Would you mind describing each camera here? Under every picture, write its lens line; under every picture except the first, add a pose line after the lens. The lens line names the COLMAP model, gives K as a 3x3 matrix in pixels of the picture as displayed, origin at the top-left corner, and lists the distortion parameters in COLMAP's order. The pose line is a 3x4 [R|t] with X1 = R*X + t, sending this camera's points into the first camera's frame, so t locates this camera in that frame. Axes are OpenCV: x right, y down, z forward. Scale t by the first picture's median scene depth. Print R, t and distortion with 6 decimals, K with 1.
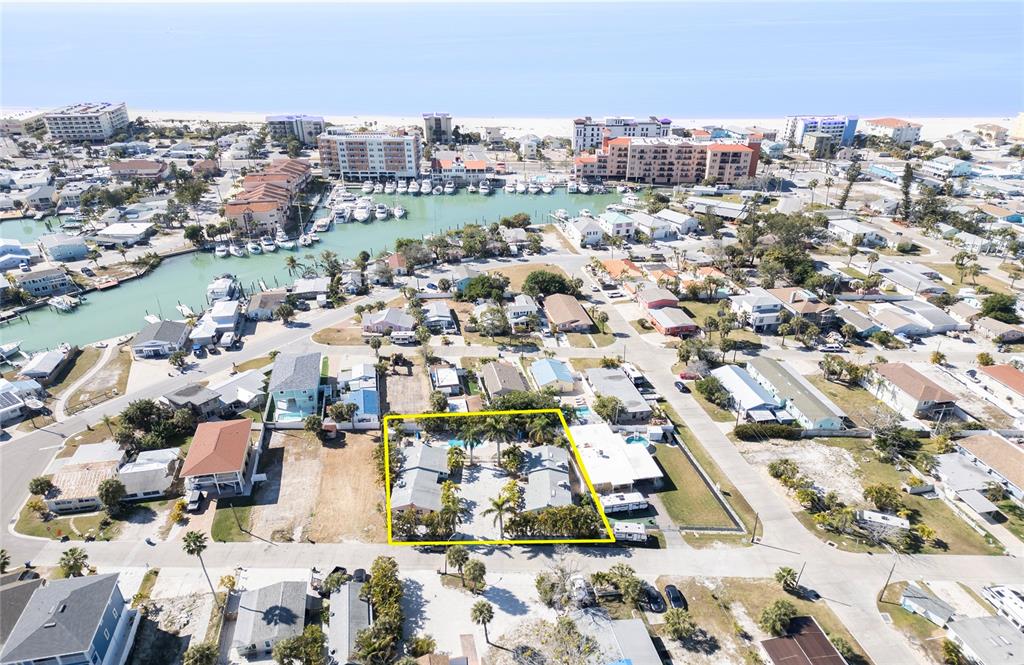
lens RADIAL K [[720.1, 0, 512.0], [0, 720.1, 332.5], [0, 0, 1]] dist [0.057752, -0.064759]
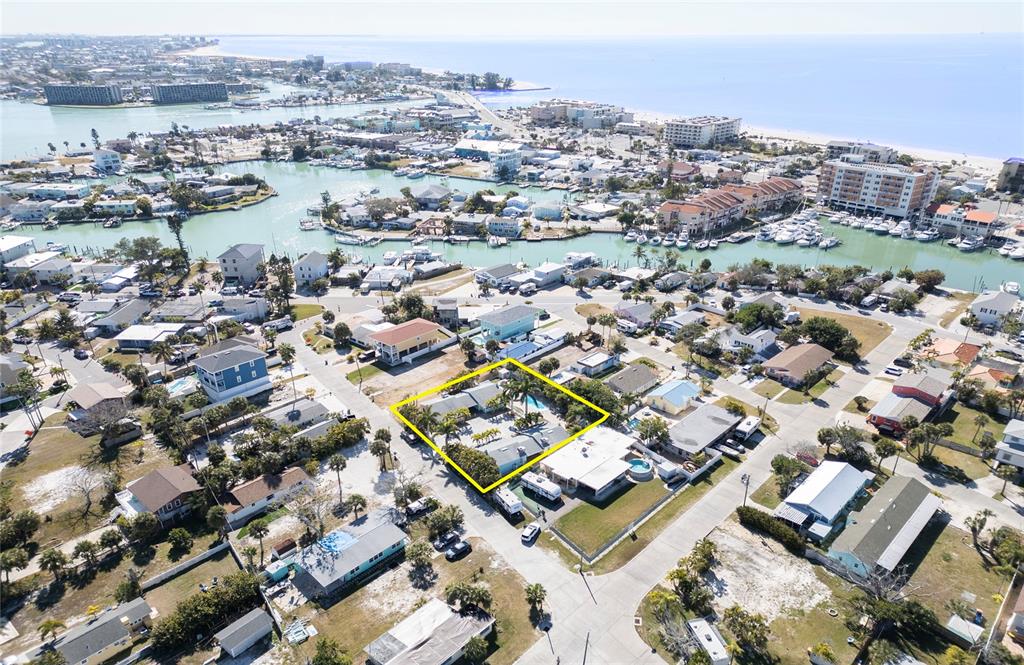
lens RADIAL K [[720.1, 0, 512.0], [0, 720.1, 332.5], [0, 0, 1]] dist [0.057752, -0.064759]
pose [[0.599962, 0.304395, -0.739858, 0.533727], [-0.330724, 0.936436, 0.117082, -0.052908], [0.728469, 0.174444, 0.662497, 0.147710]]
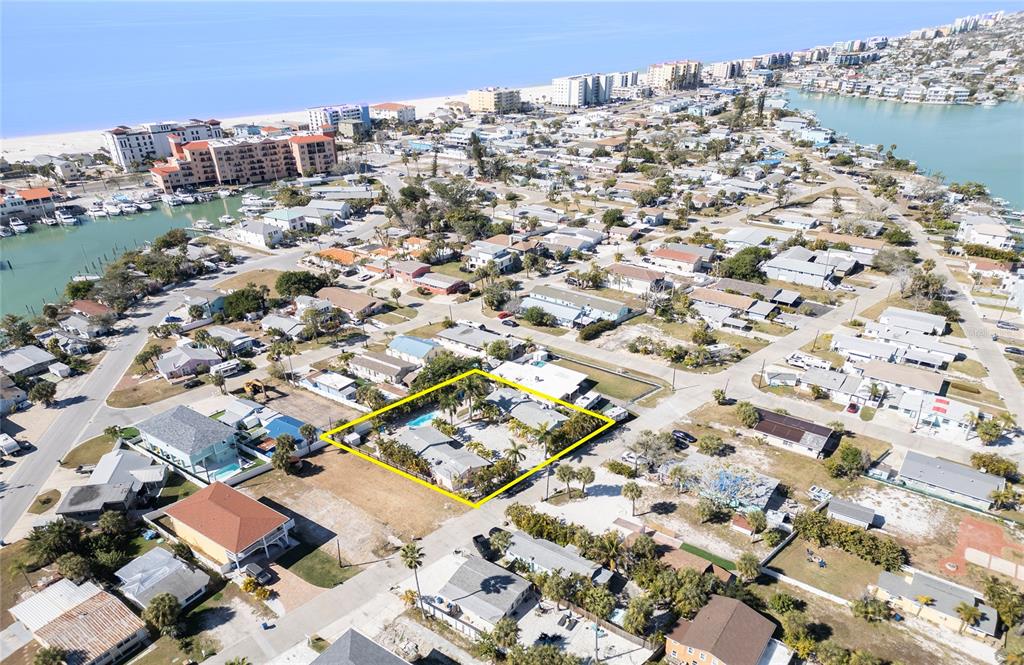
lens RADIAL K [[720.1, 0, 512.0], [0, 720.1, 332.5], [0, 0, 1]] dist [0.057752, -0.064759]
pose [[0.718977, -0.284755, 0.634024, -0.434610], [0.285044, 0.952781, 0.104679, -0.028063], [-0.633894, 0.105462, 0.766196, 0.078607]]
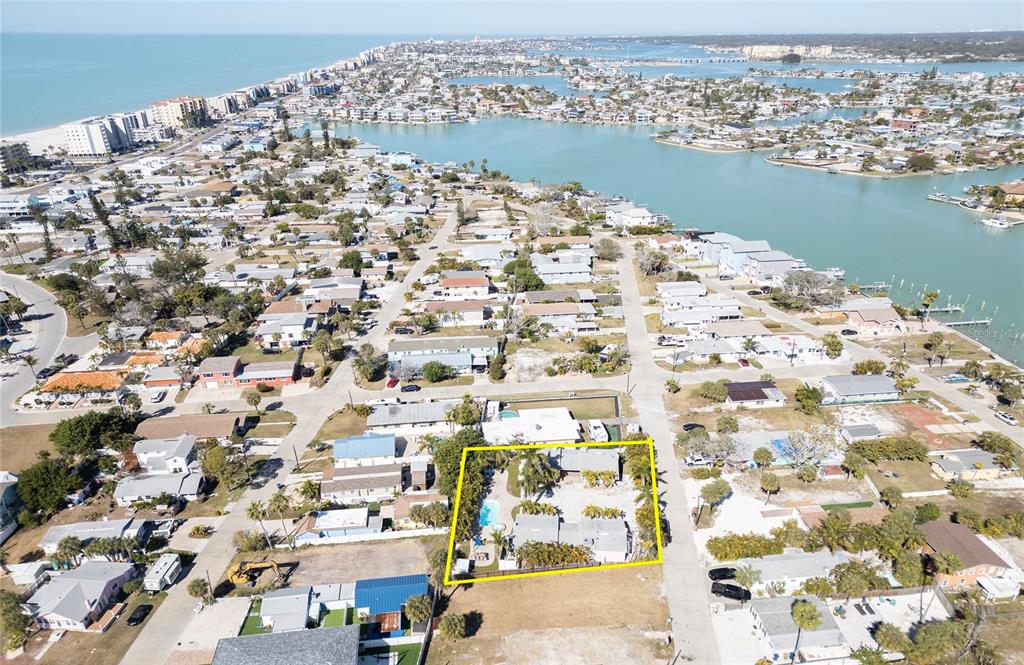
lens RADIAL K [[720.1, 0, 512.0], [0, 720.1, 332.5], [0, 0, 1]] dist [0.057752, -0.064759]
pose [[0.076589, -0.374056, 0.924238, -0.584448], [0.413307, 0.855480, 0.311979, -0.220351], [-0.907365, 0.358100, 0.220120, 0.508390]]
